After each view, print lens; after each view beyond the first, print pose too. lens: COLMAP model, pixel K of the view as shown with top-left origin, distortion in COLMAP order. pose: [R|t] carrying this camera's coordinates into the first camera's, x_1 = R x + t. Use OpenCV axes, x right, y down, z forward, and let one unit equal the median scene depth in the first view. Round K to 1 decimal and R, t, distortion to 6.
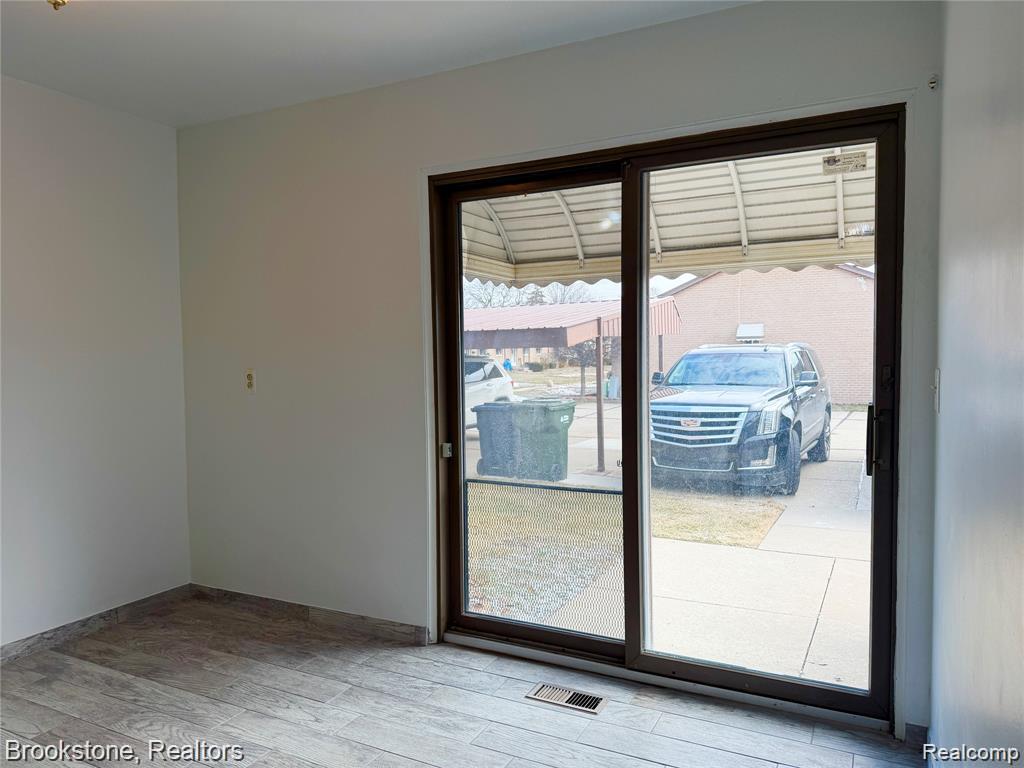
lens RADIAL K [[718.6, 0, 520.0], [0, 718.6, 380.1], [0, 0, 1]] dist [0.080128, -0.099812]
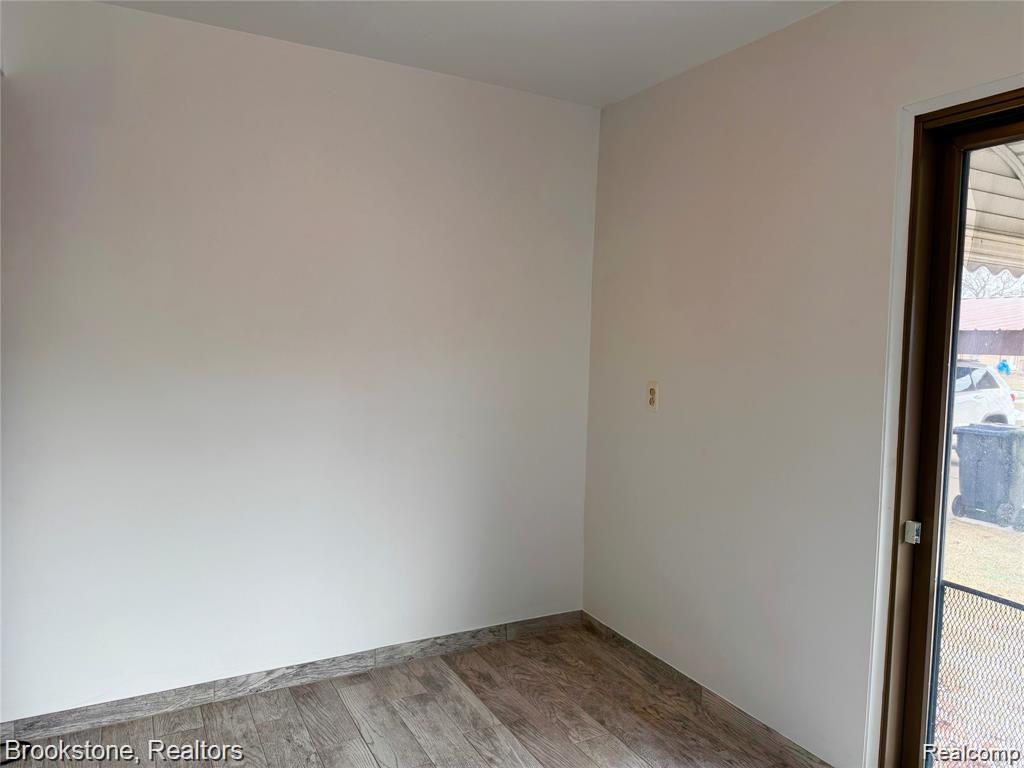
lens RADIAL K [[718.6, 0, 520.0], [0, 718.6, 380.1], [0, 0, 1]] dist [0.080128, -0.099812]
pose [[0.823486, 0.070668, -0.562918, -0.030592], [-0.061485, 0.997484, 0.035277, -0.041059], [0.563995, 0.005562, 0.825760, 0.238740]]
